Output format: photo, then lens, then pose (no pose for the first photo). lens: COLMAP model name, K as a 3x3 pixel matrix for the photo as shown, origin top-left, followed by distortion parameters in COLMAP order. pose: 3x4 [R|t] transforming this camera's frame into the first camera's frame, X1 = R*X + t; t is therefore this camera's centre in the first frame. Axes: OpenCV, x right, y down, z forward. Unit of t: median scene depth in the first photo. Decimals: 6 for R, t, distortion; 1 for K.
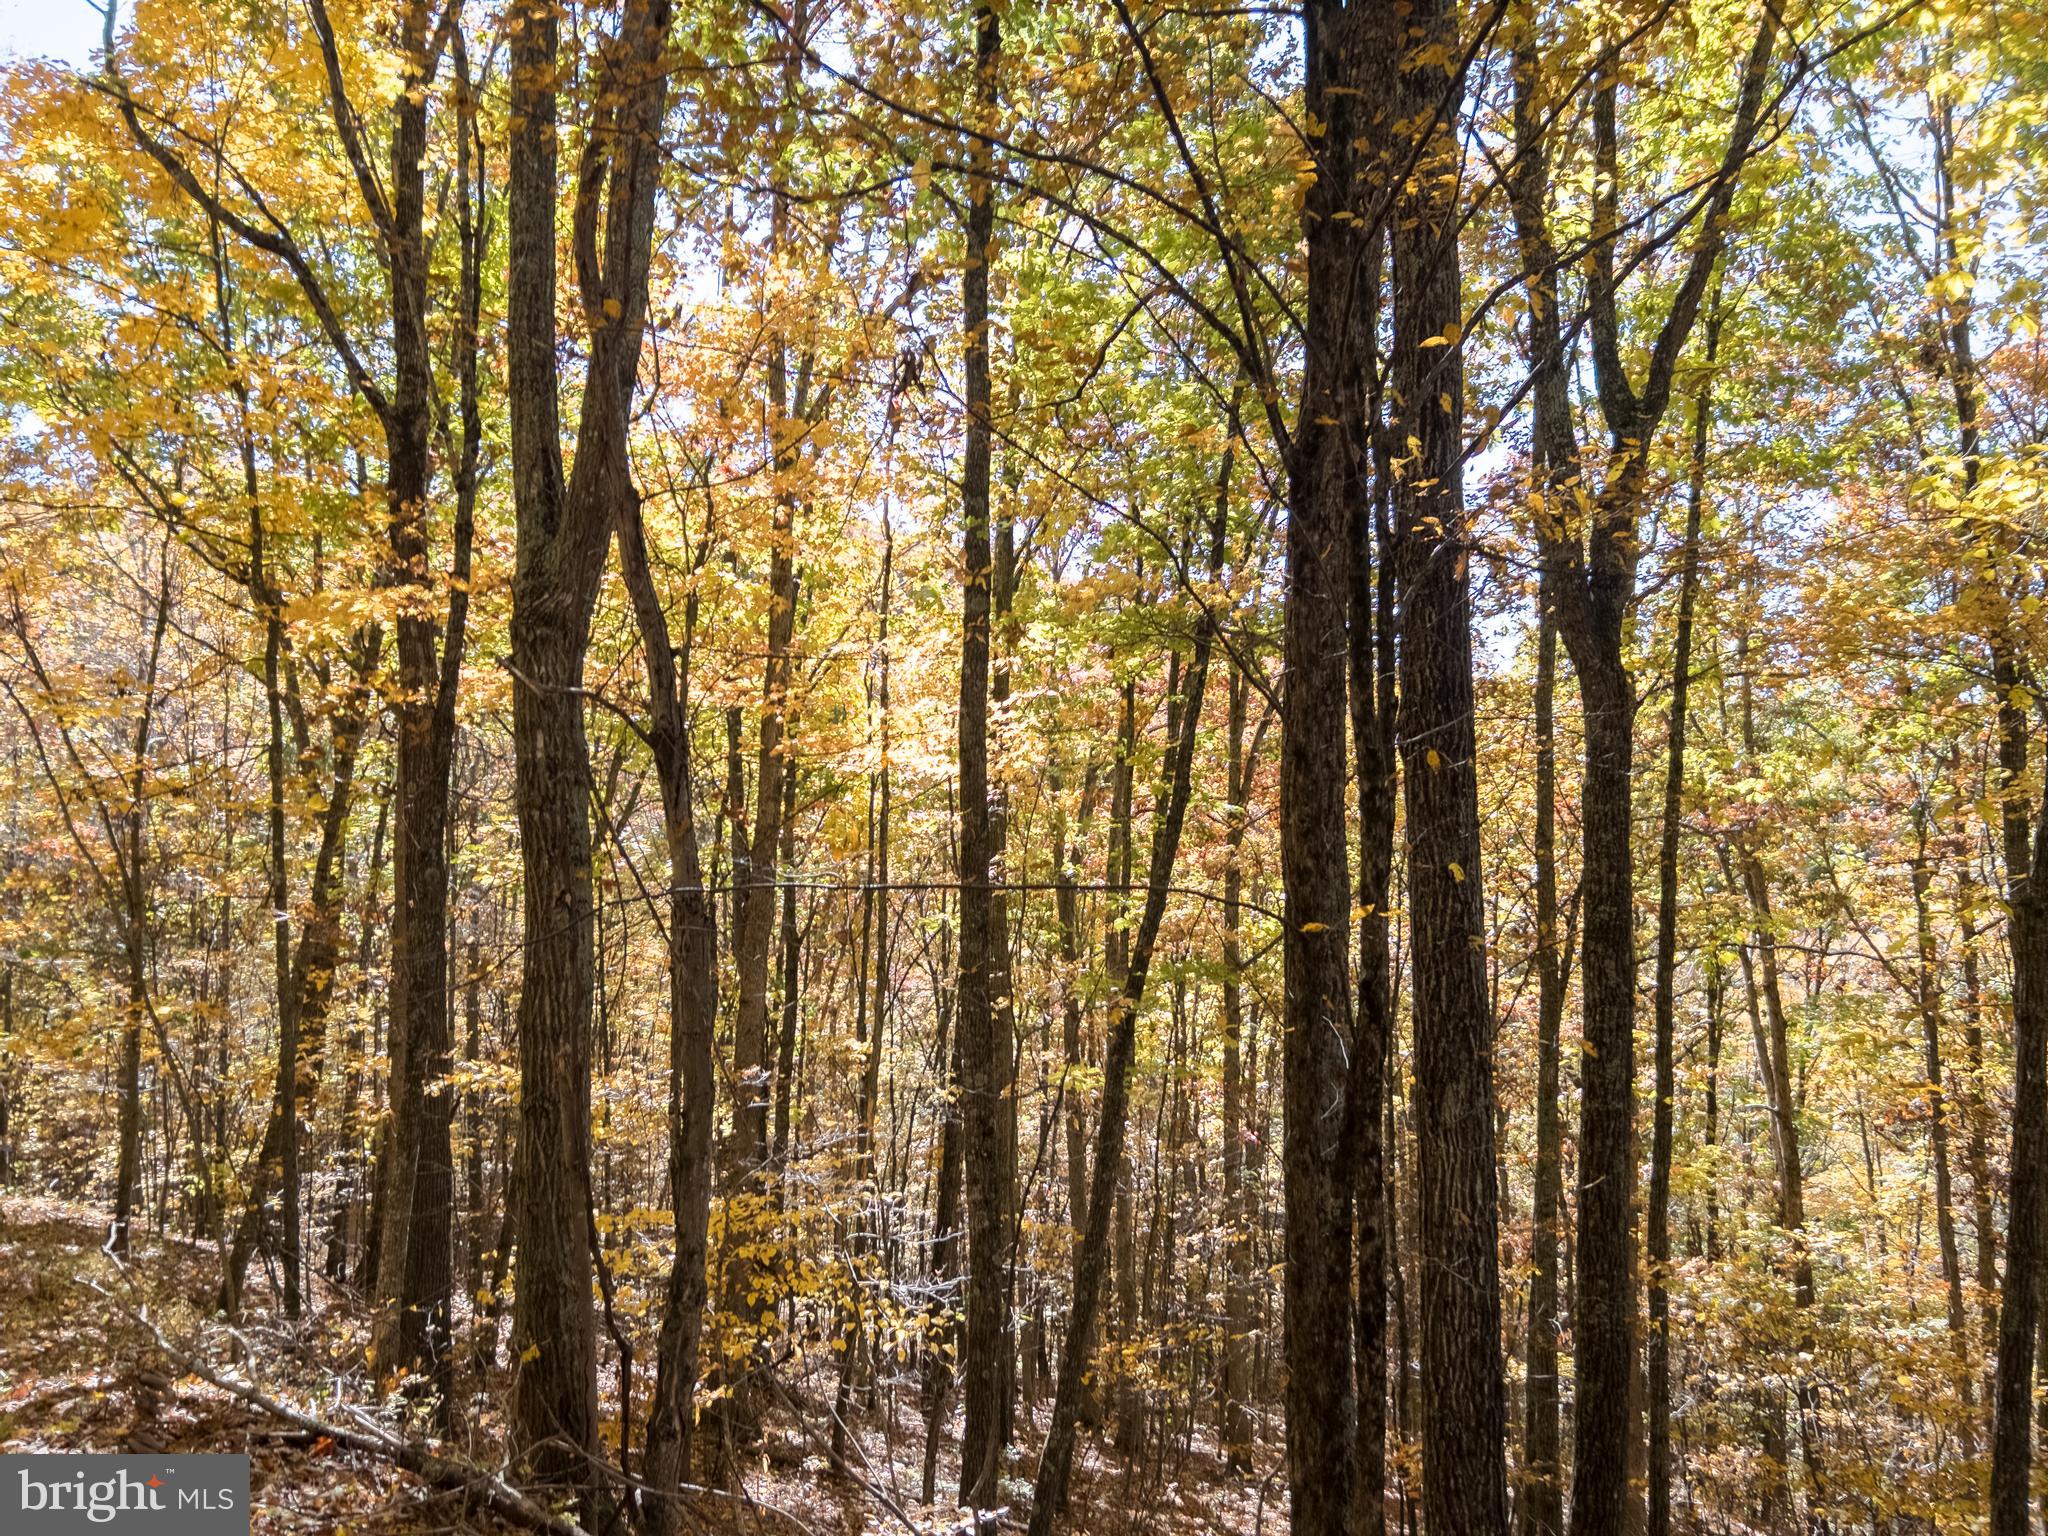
lens RADIAL K [[1567.9, 0, 1021.9], [0, 1567.9, 781.2], [0, 0, 1]] dist [0.022462, -0.015322]
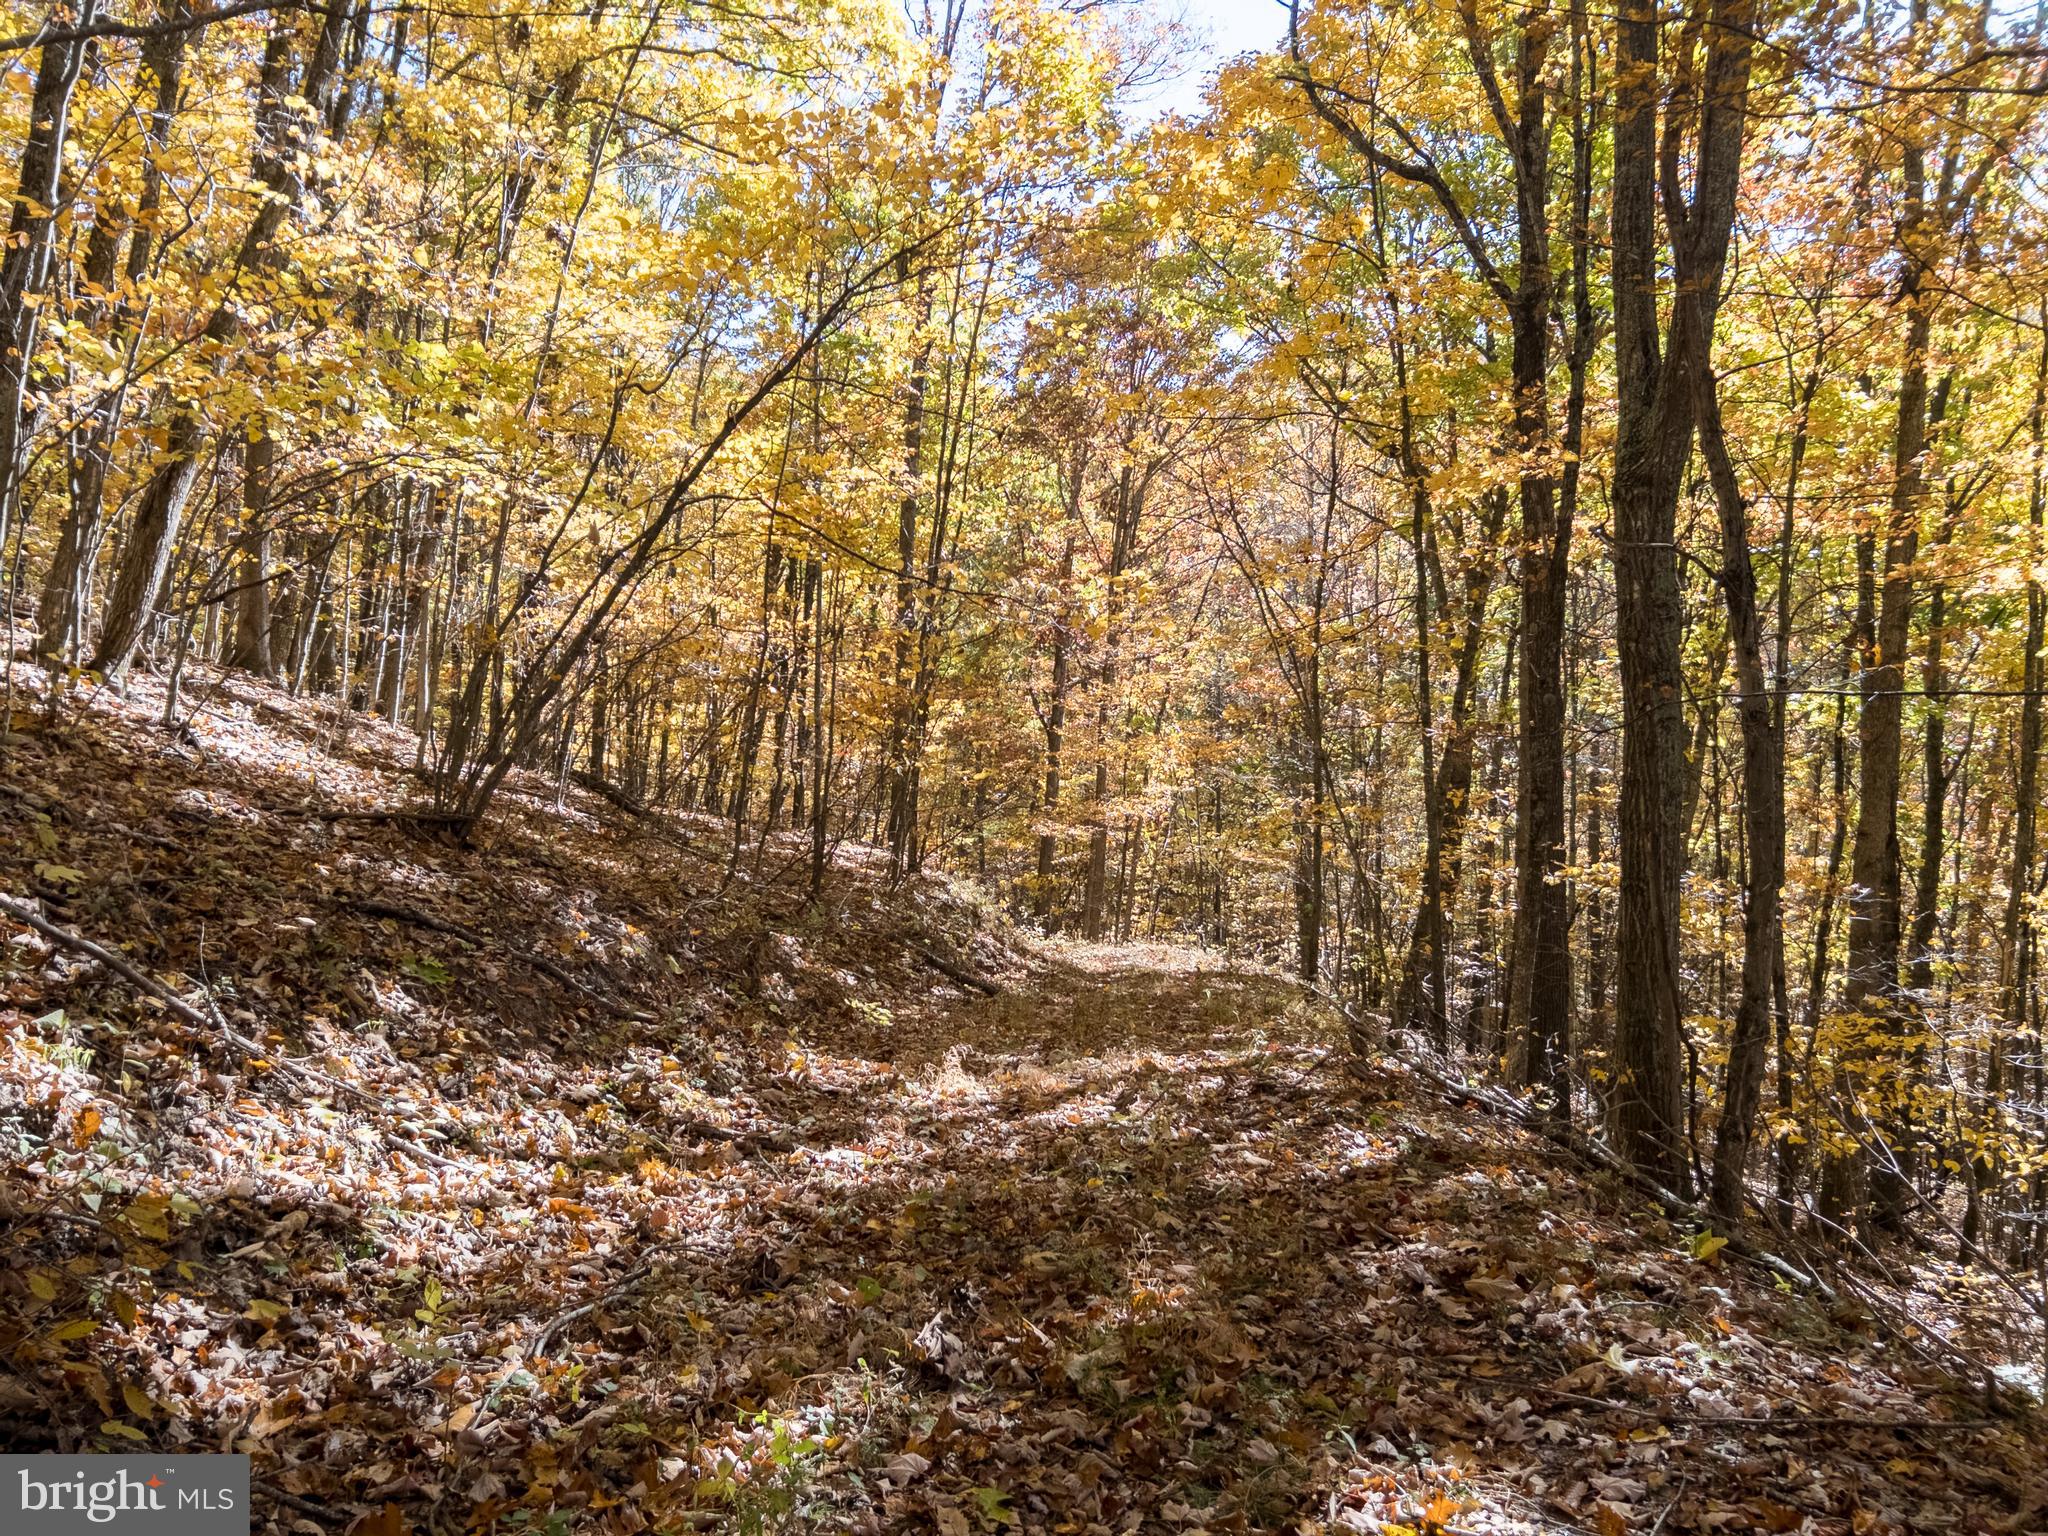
lens RADIAL K [[1567.9, 0, 1017.0], [0, 1567.9, 782.2], [0, 0, 1]] dist [0.022462, -0.015322]
pose [[0.771939, 0.030453, -0.634967, 0.045479], [0.034834, 0.995325, 0.090084, -0.000710], [0.634742, -0.091658, 0.767269, -0.111415]]
